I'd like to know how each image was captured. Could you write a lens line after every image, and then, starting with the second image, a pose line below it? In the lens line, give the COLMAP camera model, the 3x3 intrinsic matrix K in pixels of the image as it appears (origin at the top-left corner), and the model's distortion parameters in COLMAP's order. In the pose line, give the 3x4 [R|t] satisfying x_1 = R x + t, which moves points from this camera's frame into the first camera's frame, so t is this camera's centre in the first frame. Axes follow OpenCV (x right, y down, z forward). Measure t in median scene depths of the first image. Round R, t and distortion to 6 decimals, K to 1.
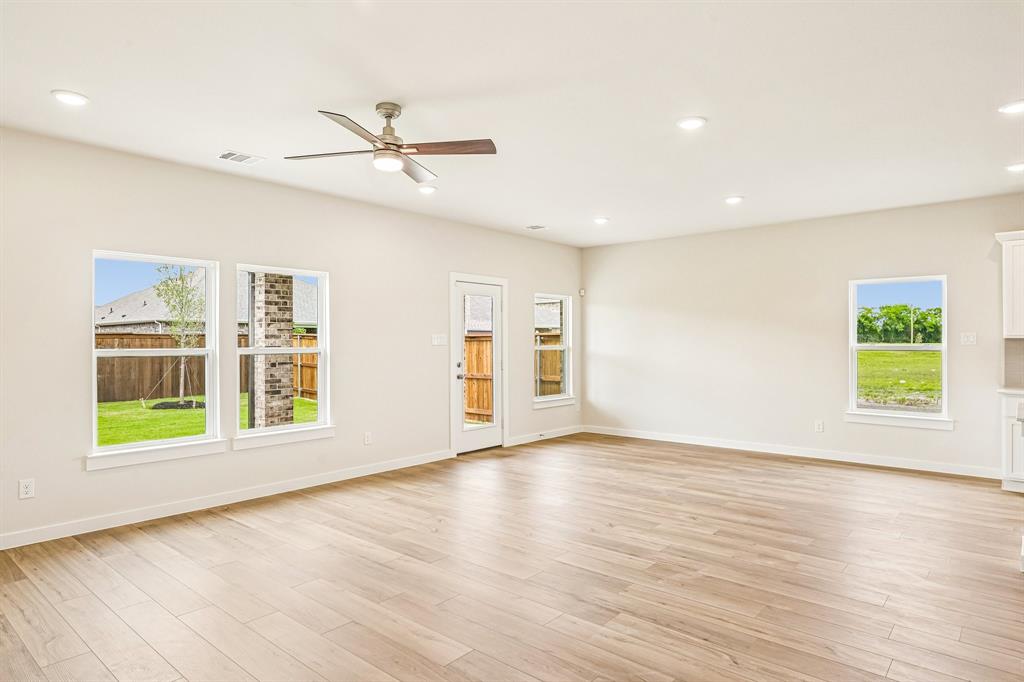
lens RADIAL K [[595.2, 0, 525.6], [0, 595.2, 334.8], [0, 0, 1]] dist [0.009031, 0.001153]
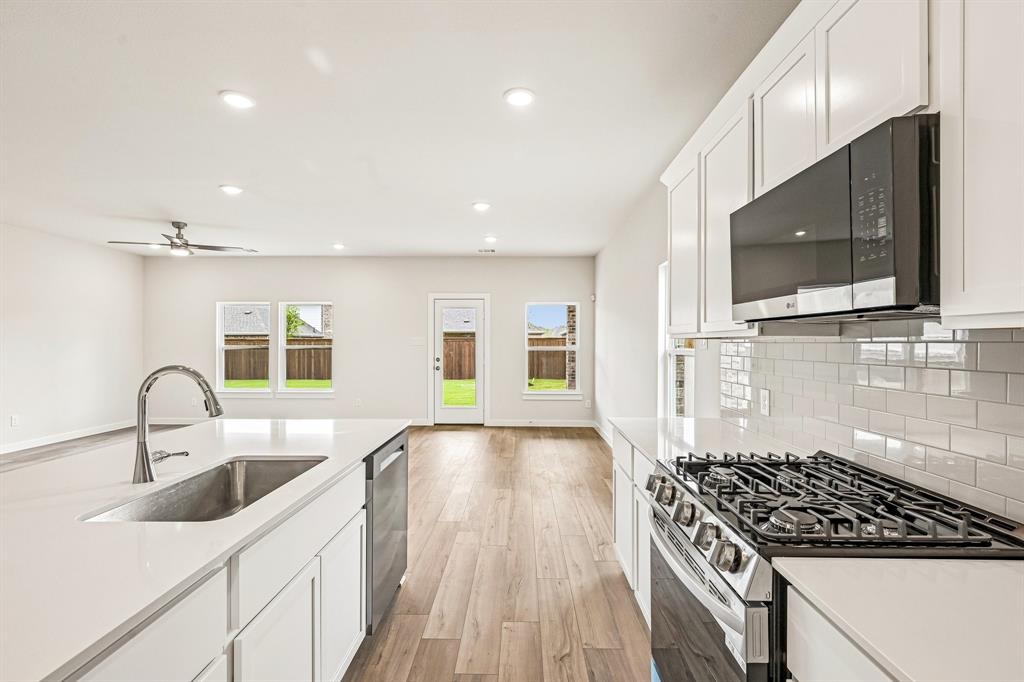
lens RADIAL K [[483.5, 0, 520.7], [0, 483.5, 344.7], [0, 0, 1]] dist [0.001985, -0.000616]
pose [[0.627099, 0.006432, -0.778913, 1.428668], [0.006266, 0.999892, 0.013301, 0.003323], [0.778915, -0.013222, 0.626990, 0.716256]]
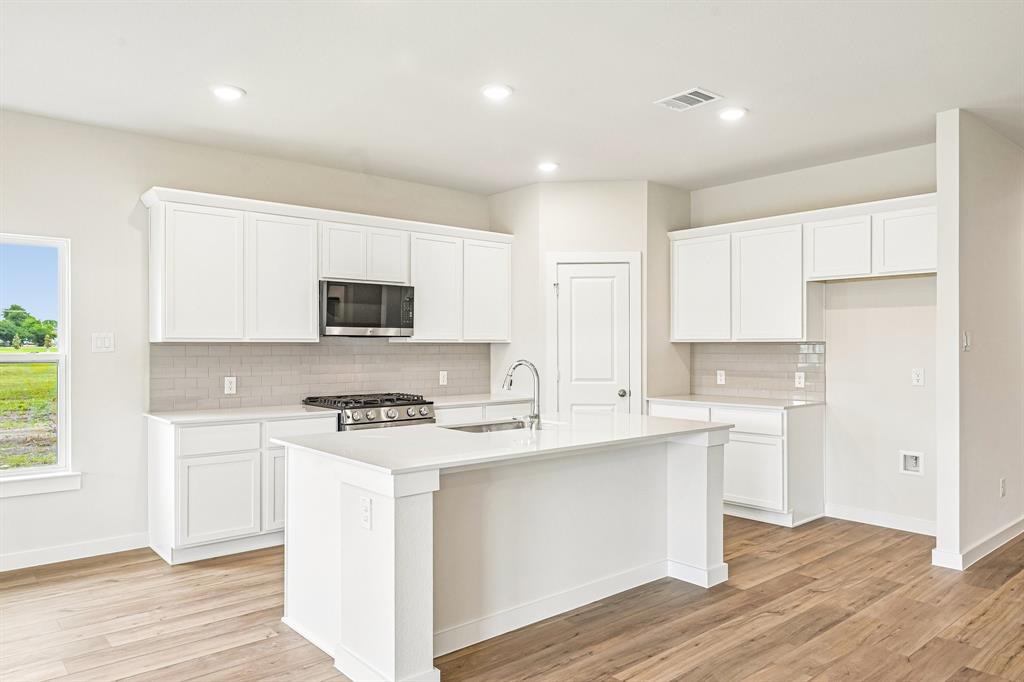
lens RADIAL K [[694.4, 0, 509.2], [0, 694.4, 344.7], [0, 0, 1]] dist [0.001259, 0.003905]
pose [[0.169810, 0.002210, 0.985474, 0.101319], [-0.010479, 0.999945, -0.000437, 0.005816], [-0.985421, -0.010253, 0.169823, 0.611385]]
